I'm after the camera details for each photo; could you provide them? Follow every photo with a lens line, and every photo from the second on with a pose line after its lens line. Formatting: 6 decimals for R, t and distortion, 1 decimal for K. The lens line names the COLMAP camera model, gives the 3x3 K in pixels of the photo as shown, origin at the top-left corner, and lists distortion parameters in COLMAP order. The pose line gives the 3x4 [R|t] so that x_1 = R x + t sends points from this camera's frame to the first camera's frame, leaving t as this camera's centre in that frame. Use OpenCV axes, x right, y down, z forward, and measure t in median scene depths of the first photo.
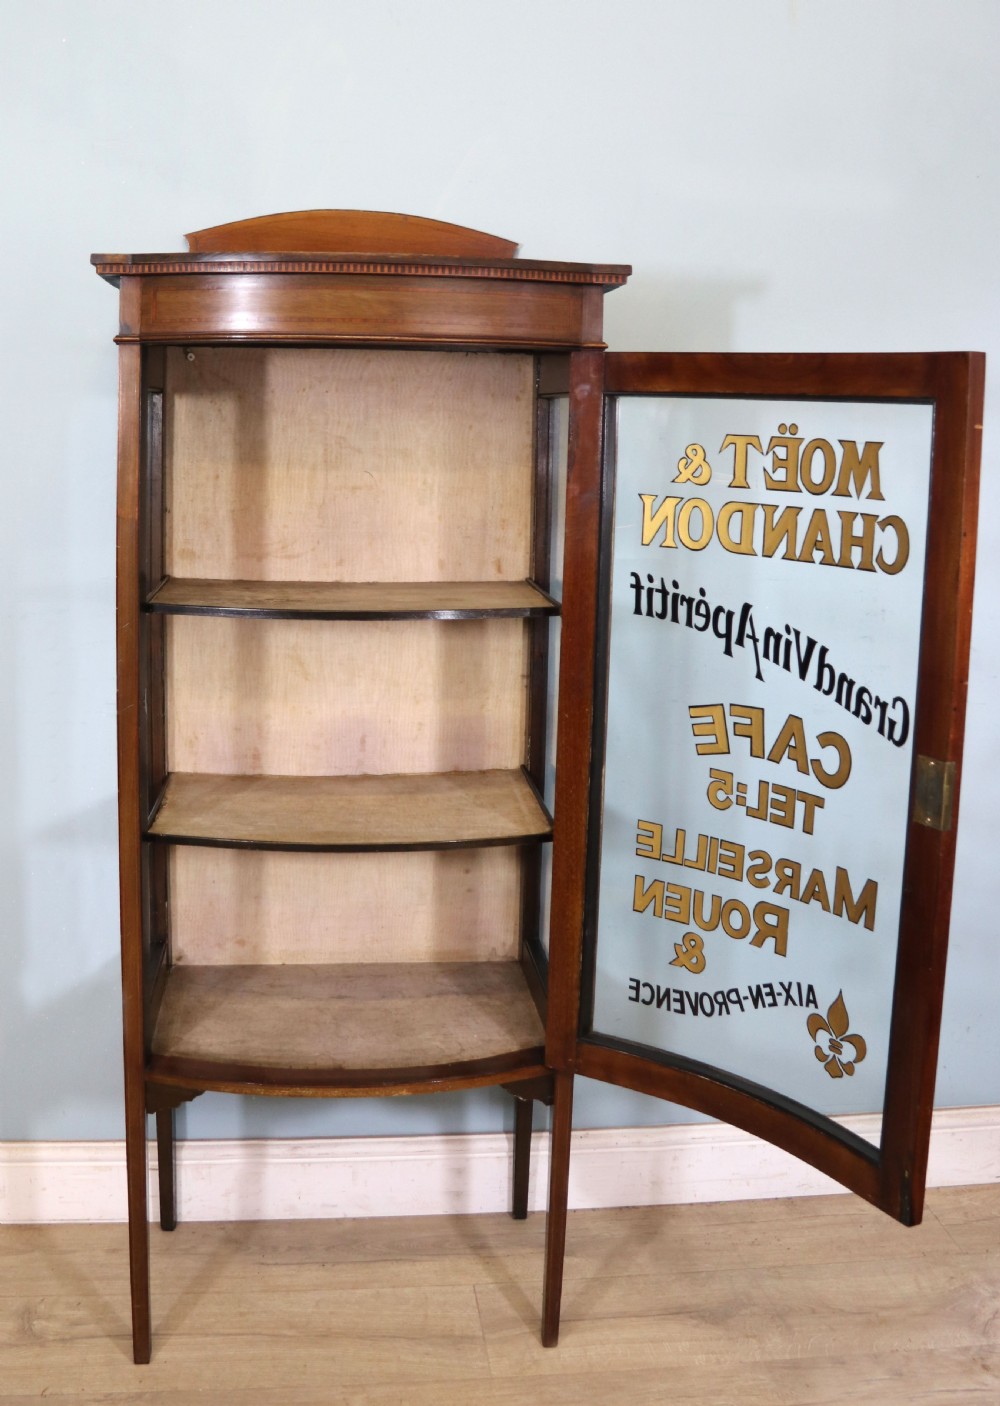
lens RADIAL K [[1428.3, 0, 444.7], [0, 1428.3, 538.9], [0, 0, 1]] dist [-0.127424, 0.000000]
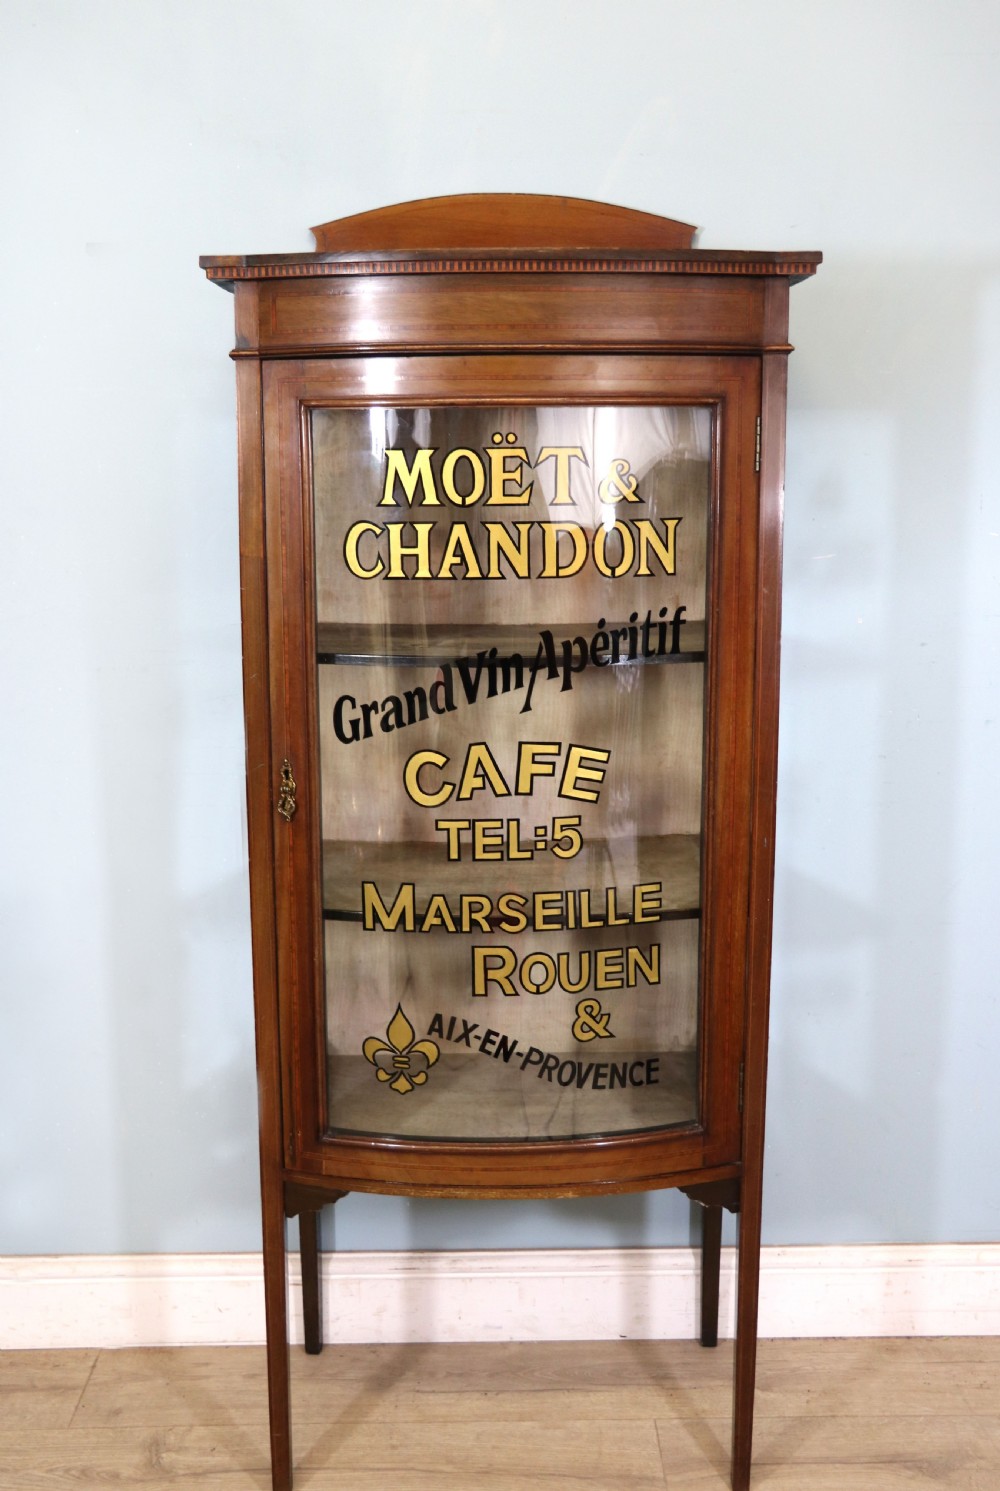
lens RADIAL K [[1687.8, 0, 508.0], [0, 1687.8, 711.7], [0, 0, 1]] dist [-0.037690, 0.000000]
pose [[0.996348, -0.008620, -0.084945, 0.022863], [0.015648, 0.996474, 0.082426, -0.002003], [0.083935, -0.083454, 0.992970, -0.042310]]
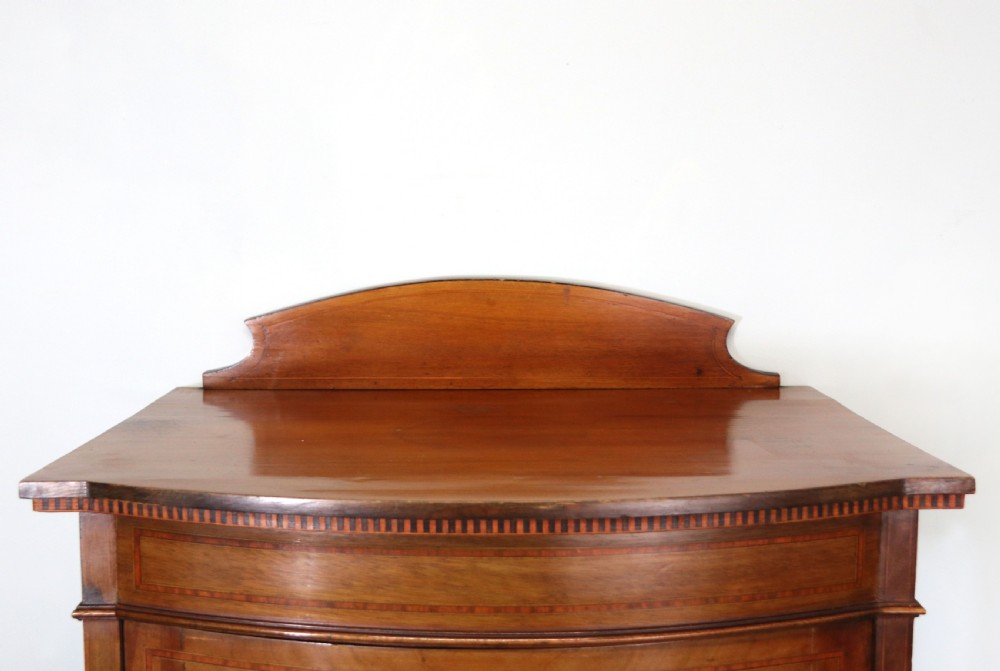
lens RADIAL K [[1132.0, 0, 490.1], [0, 1132.0, 315.7], [0, 0, 1]] dist [-0.037690, 0.000000]
pose [[0.995293, -0.011428, -0.096235, -0.012386], [0.013810, 0.999614, 0.024122, -0.232445], [0.095922, -0.025337, 0.995066, 0.468878]]
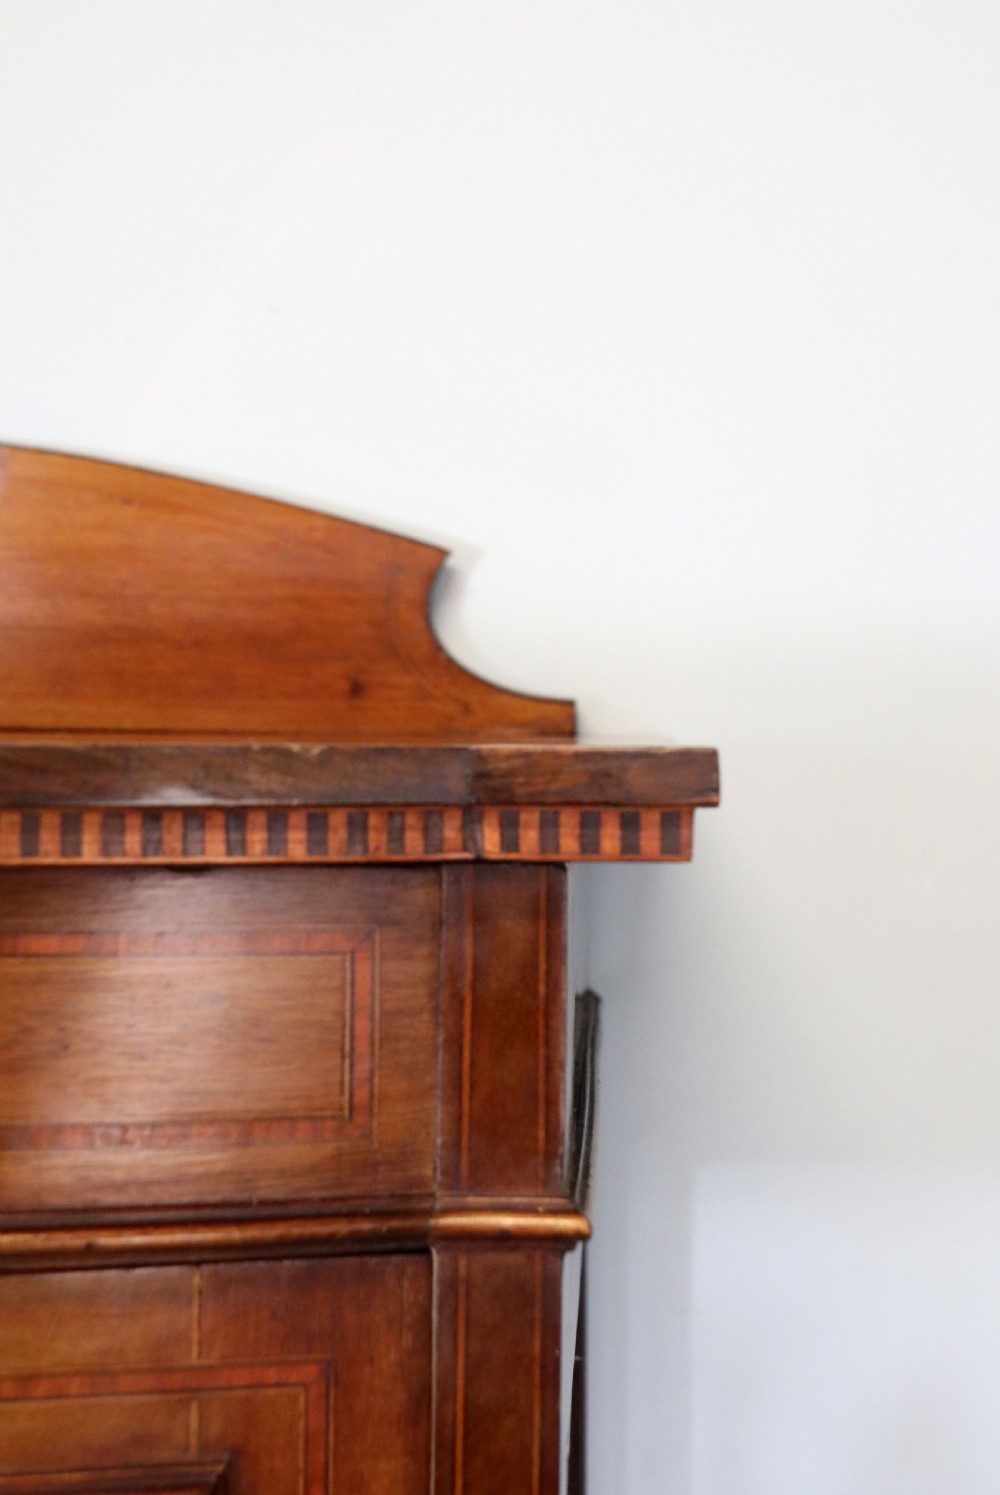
lens RADIAL K [[2170.5, 0, 501.6], [0, 2170.5, 746.7], [0, 0, 1]] dist [0.080948, 0.000000]
pose [[0.987406, -0.006637, -0.158068, 0.126358], [-0.004161, 0.997685, -0.067884, -0.151848], [0.158153, 0.067687, 0.985092, 0.646800]]
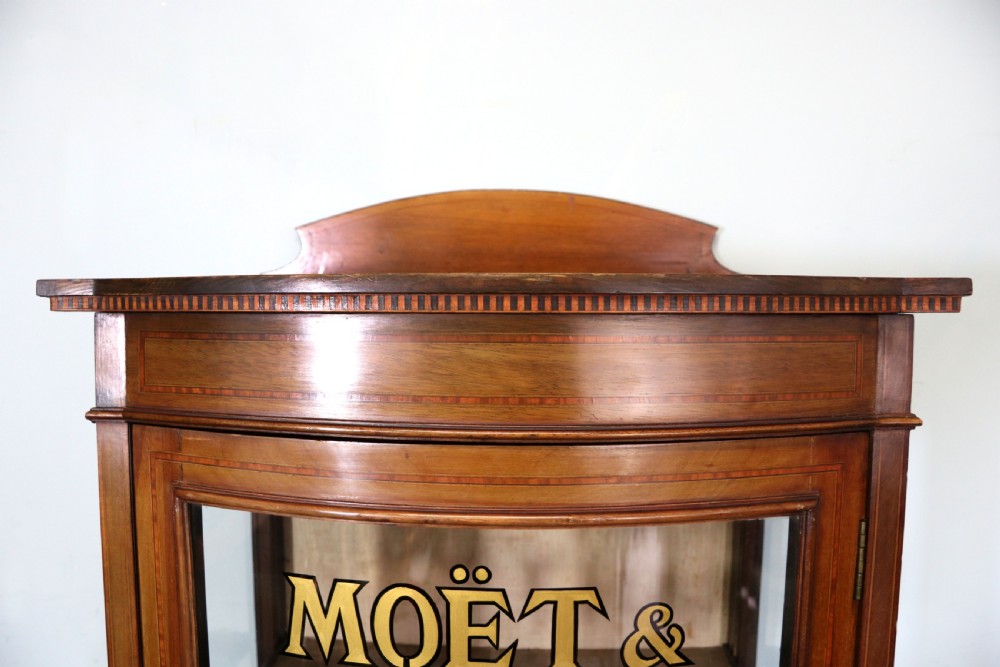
lens RADIAL K [[758.1, 0, 499.0], [0, 758.1, 336.0], [0, 0, 1]] dist [-0.157183, 0.052167]
pose [[0.989592, -0.007880, -0.143685, -0.008391], [0.002768, 0.999357, -0.035742, -0.139122], [0.143874, 0.034973, 0.988978, 0.602956]]
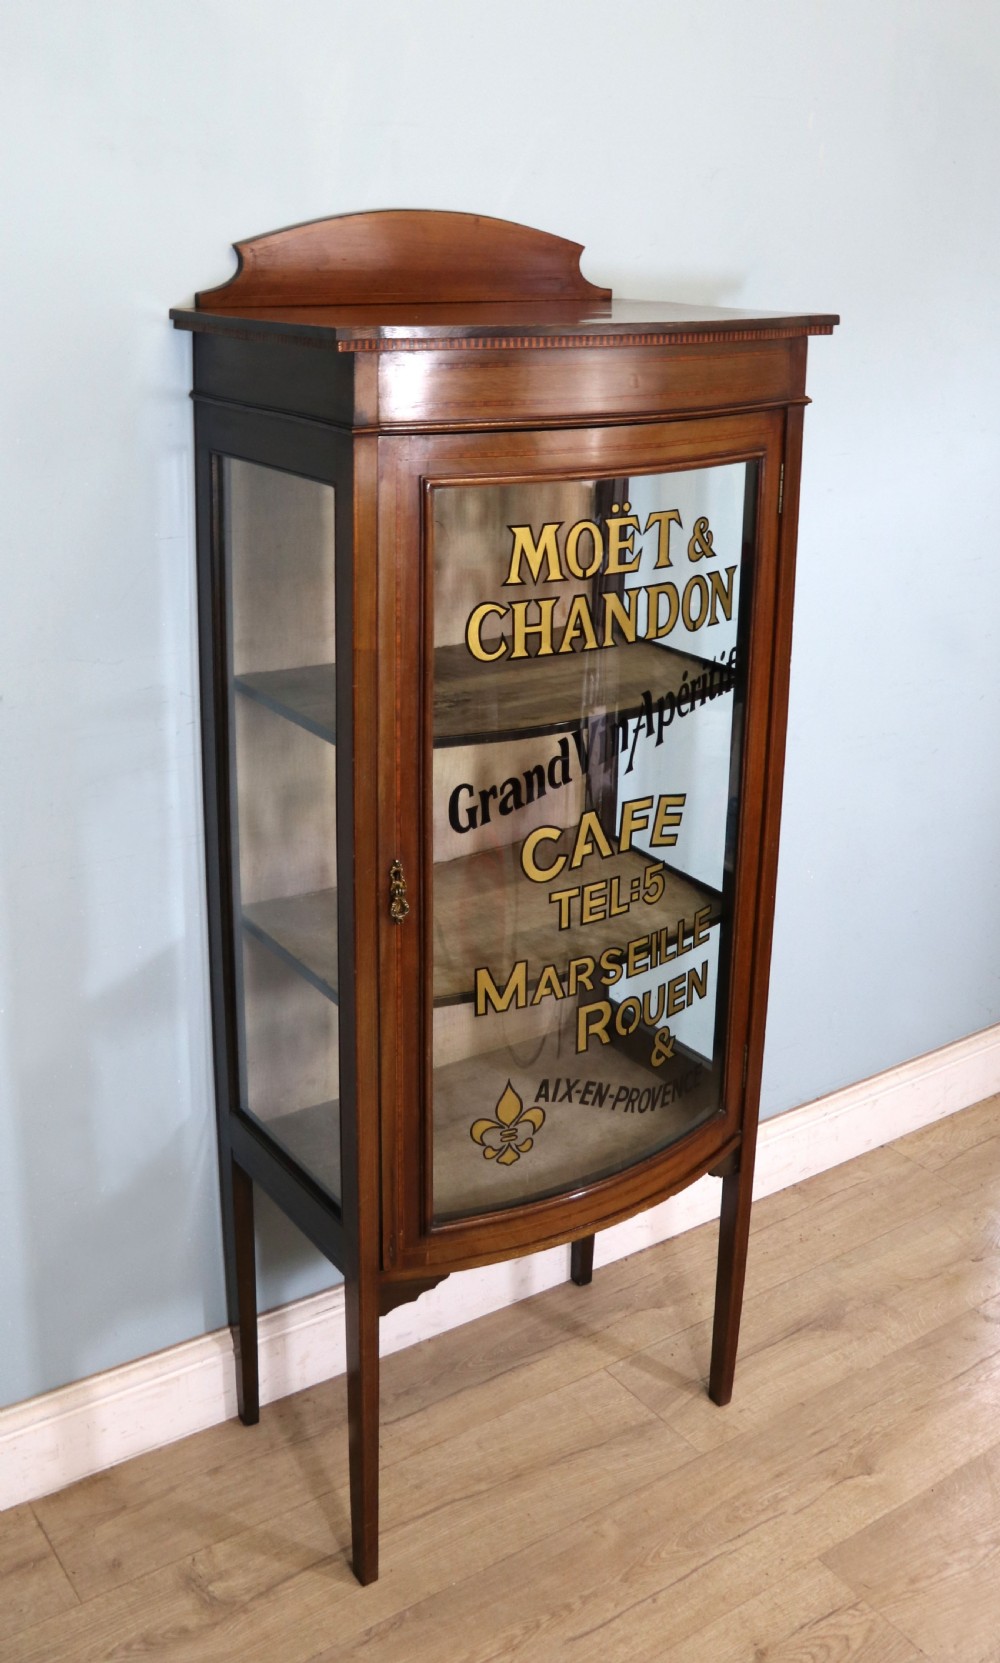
lens RADIAL K [[1674.2, 0, 504.6], [0, 1674.2, 581.8], [0, 0, 1]] dist [-0.113652, 0.000000]
pose [[0.869321, -0.108172, 0.482266, -0.522663], [0.039787, 0.987905, 0.149867, -0.165245], [-0.492644, -0.111095, 0.863110, 0.123854]]
